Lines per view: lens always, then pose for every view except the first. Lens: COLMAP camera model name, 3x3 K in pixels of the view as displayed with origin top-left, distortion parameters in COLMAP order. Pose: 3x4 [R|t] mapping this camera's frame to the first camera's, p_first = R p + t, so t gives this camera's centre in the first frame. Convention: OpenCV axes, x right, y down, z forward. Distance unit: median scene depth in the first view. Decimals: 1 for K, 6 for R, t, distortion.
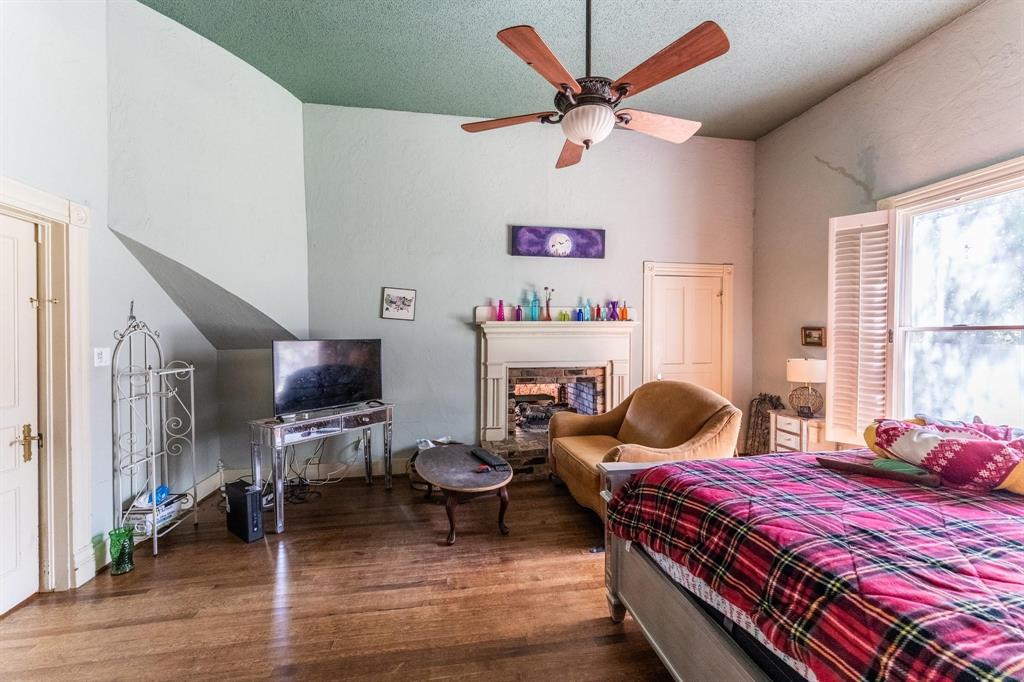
lens RADIAL K [[415.8, 0, 512.2], [0, 415.8, 343.8], [0, 0, 1]] dist [0.001192, -0.000186]
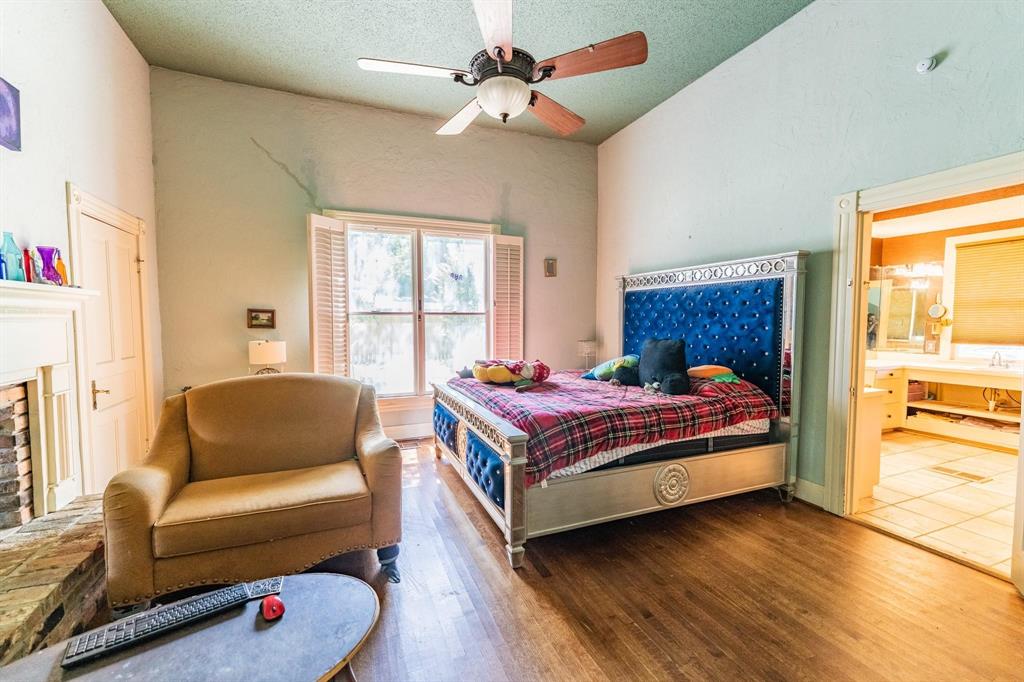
lens RADIAL K [[415.8, 0, 512.2], [0, 415.8, 343.8], [0, 0, 1]] dist [0.001192, -0.000186]
pose [[-0.217817, -0.055521, 0.974409, -0.409305], [0.022810, 0.997818, 0.061953, -0.004894], [-0.975723, 0.035721, -0.216075, 0.621325]]
